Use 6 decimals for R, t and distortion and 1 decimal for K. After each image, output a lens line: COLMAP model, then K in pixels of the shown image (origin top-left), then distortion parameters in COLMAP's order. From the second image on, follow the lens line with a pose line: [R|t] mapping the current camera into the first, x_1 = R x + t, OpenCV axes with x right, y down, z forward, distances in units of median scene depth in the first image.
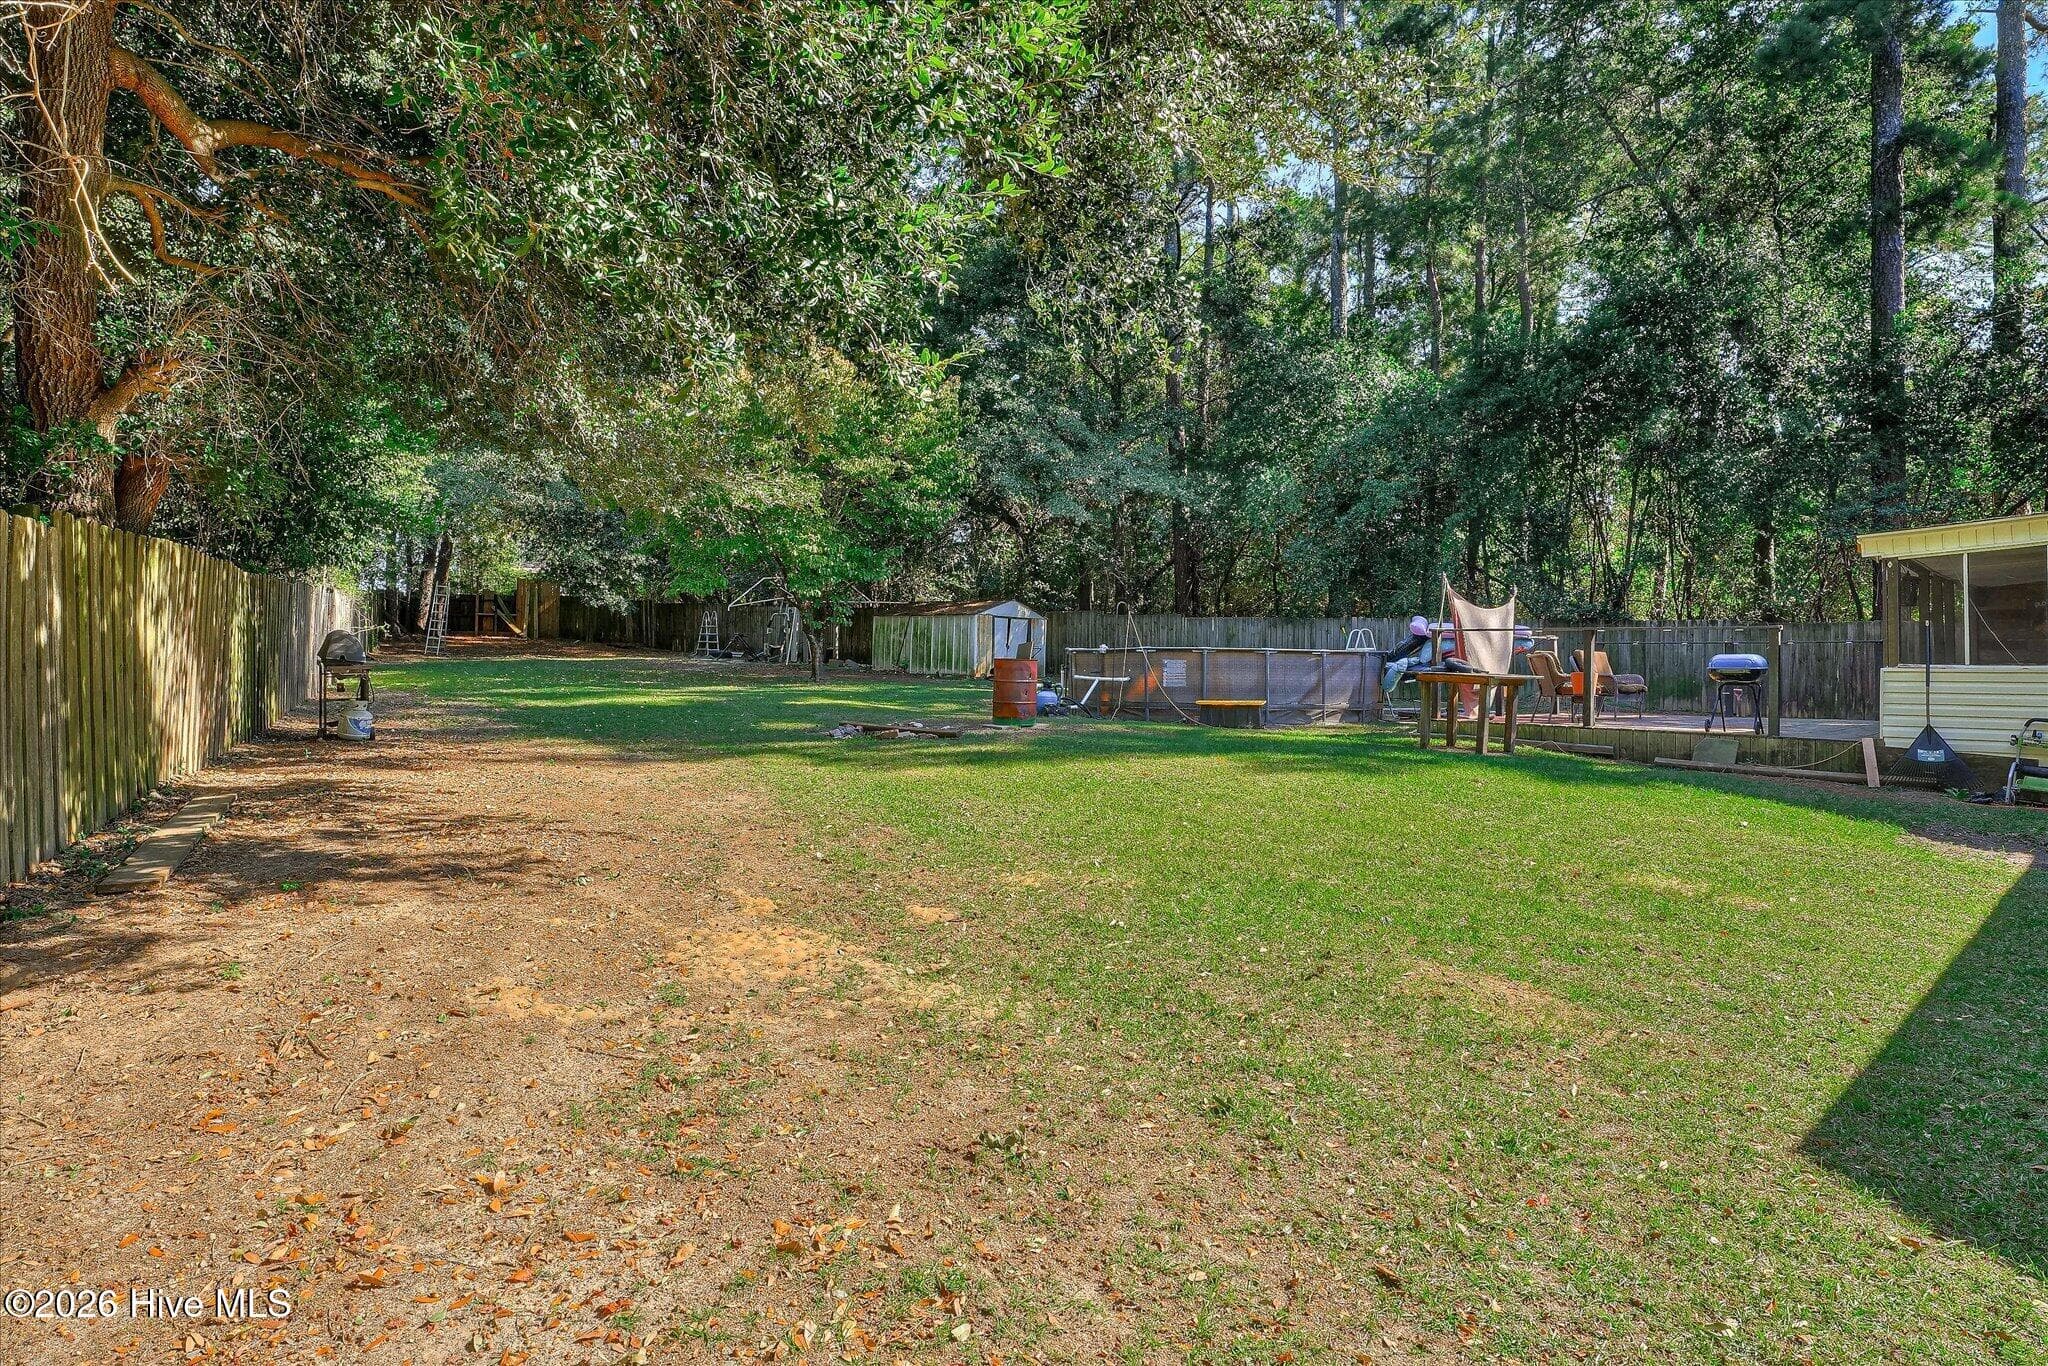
lens RADIAL K [[1323.0, 0, 1012.6], [0, 1323.0, 711.3], [0, 0, 1]] dist [0.015533, 0.001685]
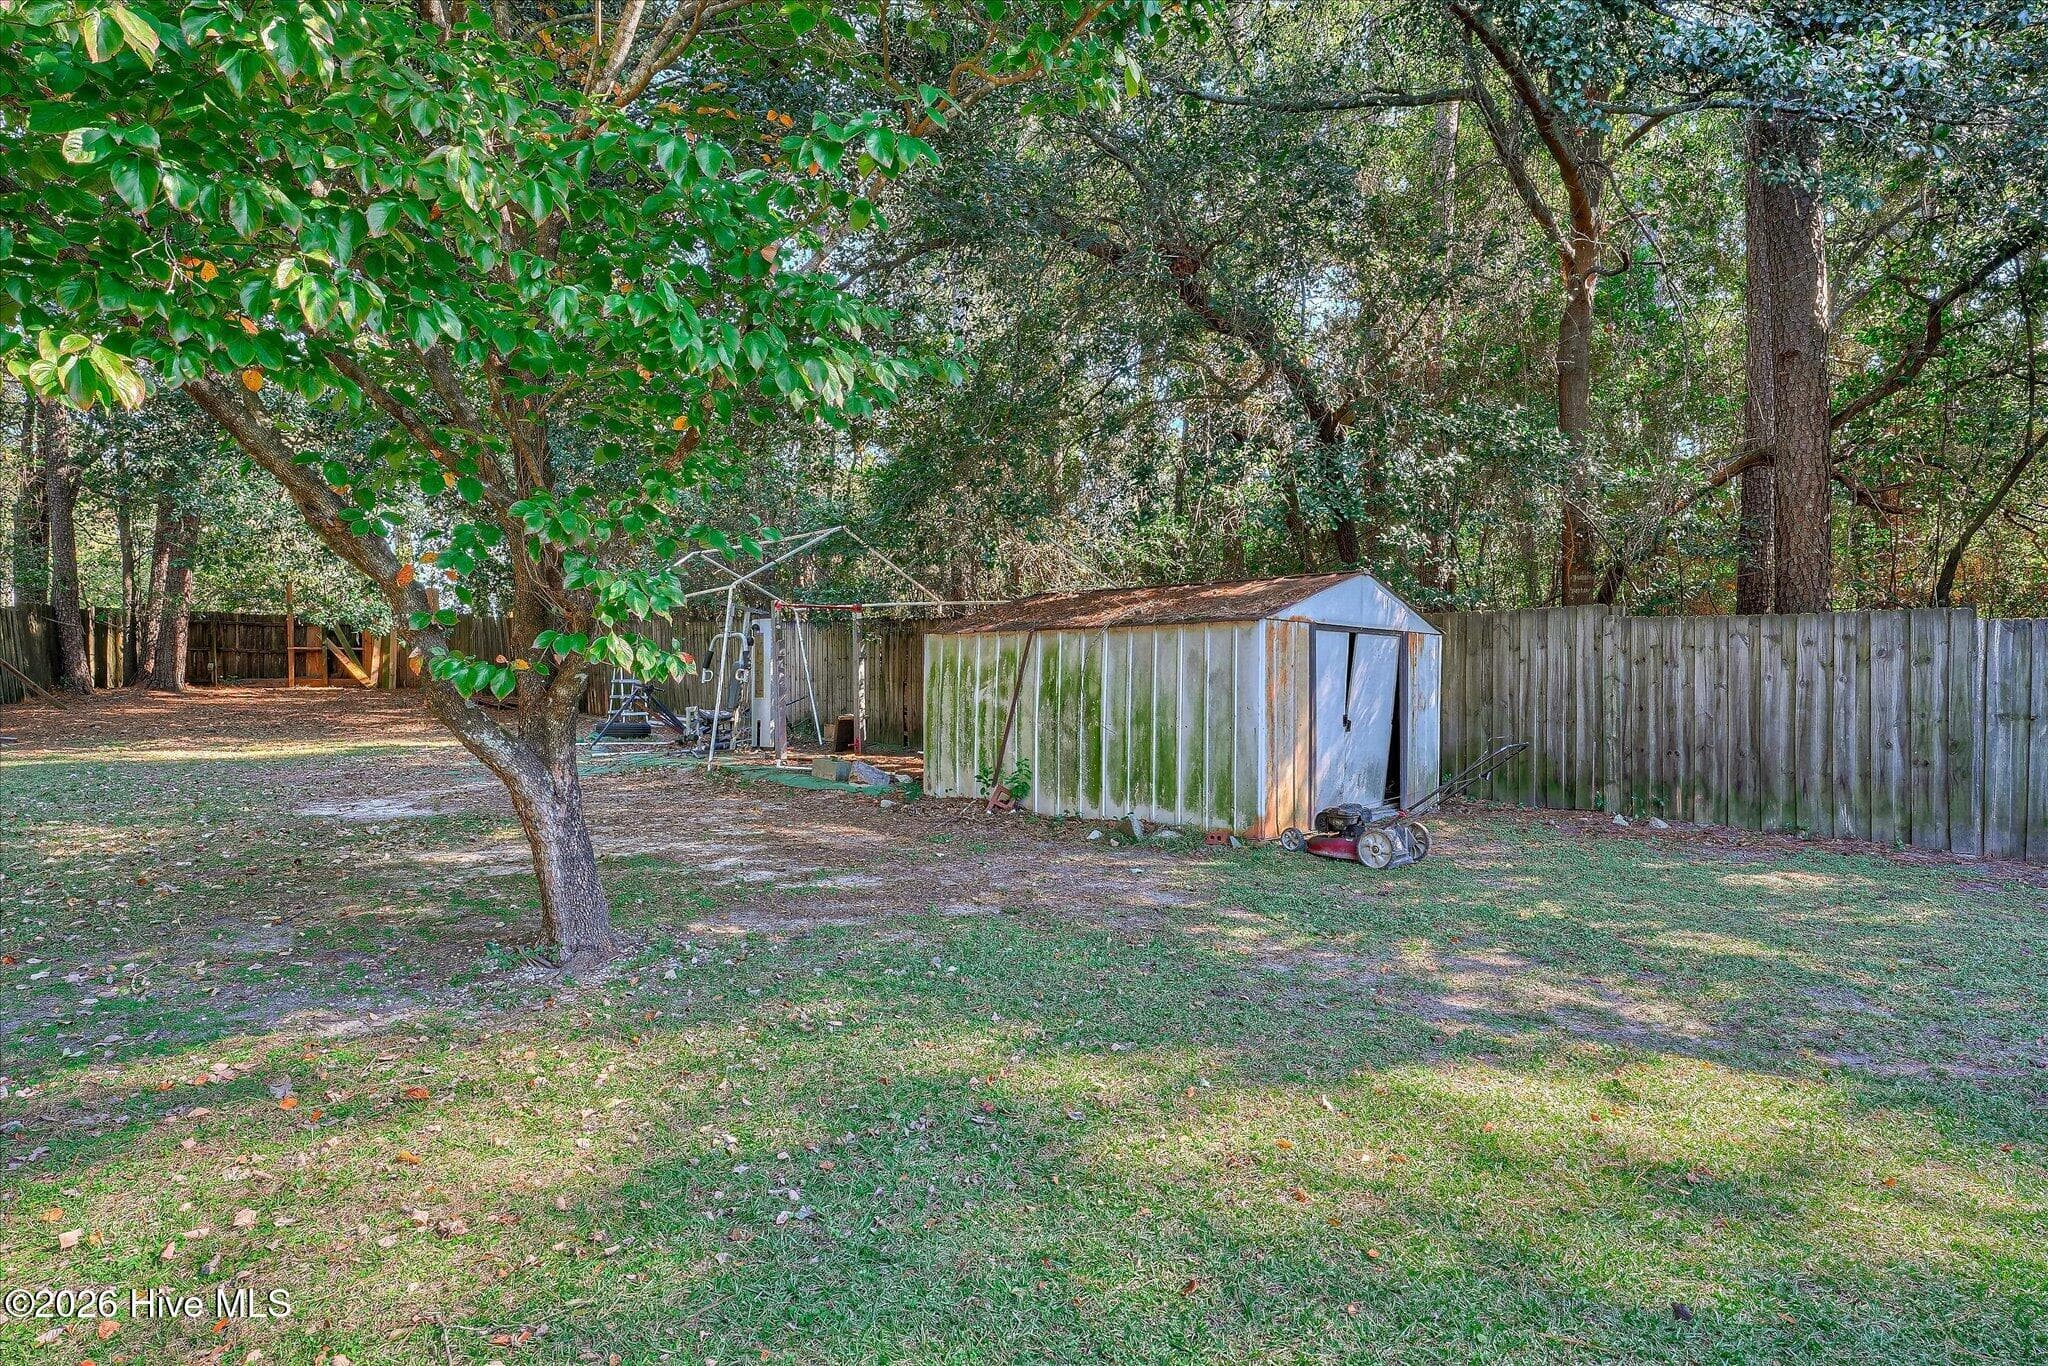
lens RADIAL K [[1323.0, 0, 1012.6], [0, 1323.0, 711.3], [0, 0, 1]] dist [0.015533, 0.001685]
pose [[0.996712, -0.012271, -0.080090, -0.057123], [0.010414, 0.999668, -0.023560, -0.045573], [0.080352, 0.022649, 0.996509, 0.690641]]
